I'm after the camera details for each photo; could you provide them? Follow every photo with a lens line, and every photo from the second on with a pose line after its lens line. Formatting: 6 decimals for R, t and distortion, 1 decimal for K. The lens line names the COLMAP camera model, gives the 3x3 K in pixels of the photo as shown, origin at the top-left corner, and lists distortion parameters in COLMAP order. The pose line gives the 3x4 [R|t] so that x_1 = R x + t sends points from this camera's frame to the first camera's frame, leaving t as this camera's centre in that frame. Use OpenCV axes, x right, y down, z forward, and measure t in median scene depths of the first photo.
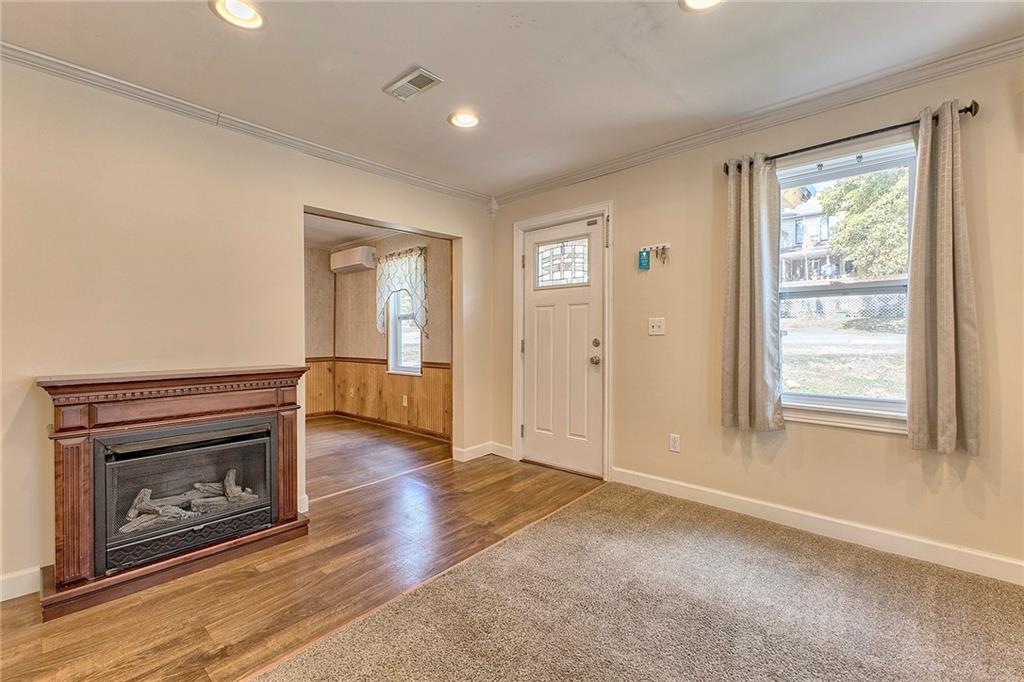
lens RADIAL K [[446.4, 0, 511.4], [0, 446.4, 337.2], [0, 0, 1]] dist [0.000557, -0.000566]
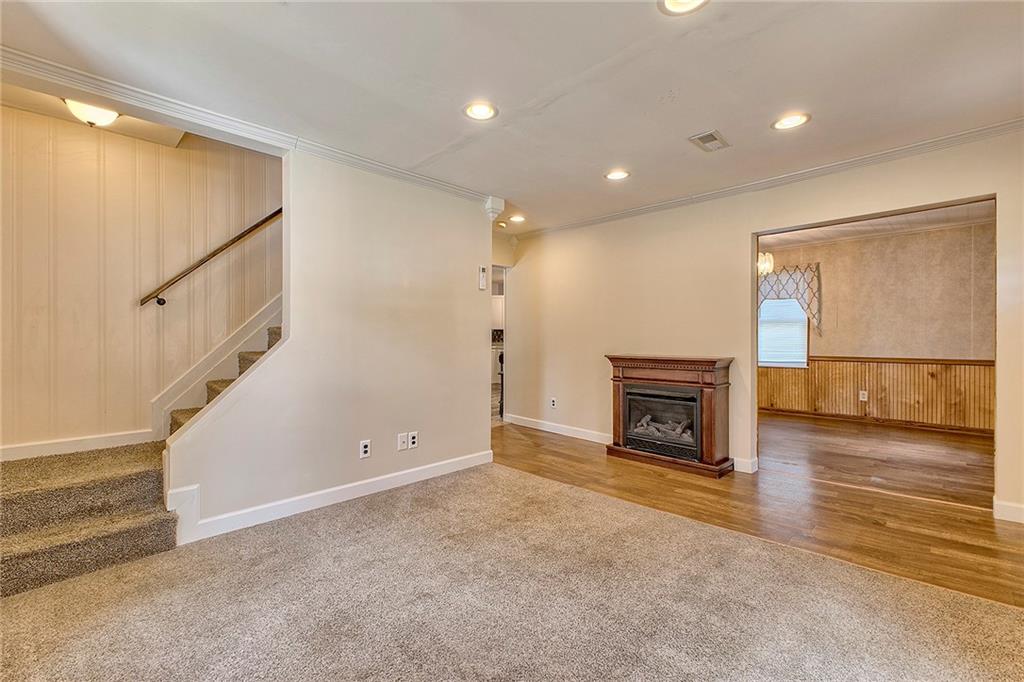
lens RADIAL K [[446.4, 0, 511.4], [0, 446.4, 337.2], [0, 0, 1]] dist [0.000557, -0.000566]
pose [[-0.075800, 0.004978, -0.997111, 1.185126], [-0.000444, 0.999987, 0.005026, -0.009850], [0.997123, 0.000824, -0.075796, 0.562697]]
